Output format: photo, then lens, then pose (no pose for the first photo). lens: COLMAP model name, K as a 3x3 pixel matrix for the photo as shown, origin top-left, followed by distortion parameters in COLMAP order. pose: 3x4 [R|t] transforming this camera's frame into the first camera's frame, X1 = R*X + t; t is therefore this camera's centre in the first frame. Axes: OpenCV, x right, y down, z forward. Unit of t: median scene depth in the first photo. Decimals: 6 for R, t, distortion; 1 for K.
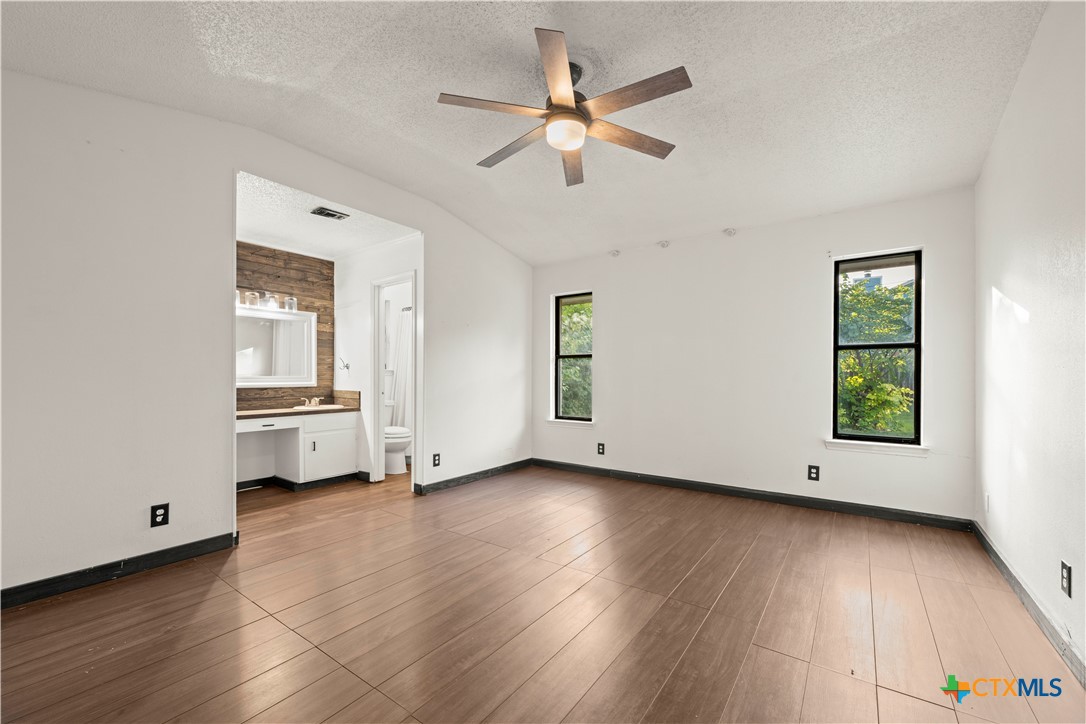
lens RADIAL K [[434.7, 0, 560.1], [0, 434.7, 376.2], [0, 0, 1]] dist [-0.000543, -0.000500]
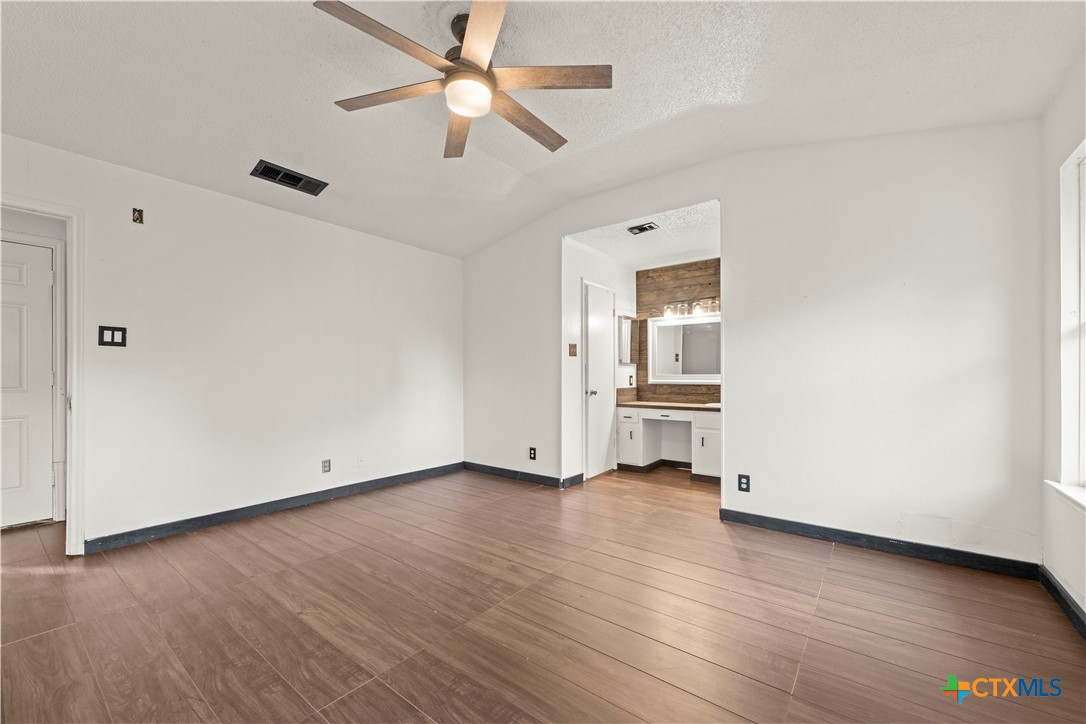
lens RADIAL K [[434.7, 0, 543.8], [0, 434.7, 371.3], [0, 0, 1]] dist [-0.000543, -0.000500]
pose [[-0.060959, -0.009914, -0.998091, 0.510916], [0.002391, 0.999946, -0.010079, 0.002232], [0.998137, -0.003001, -0.060932, 0.702603]]
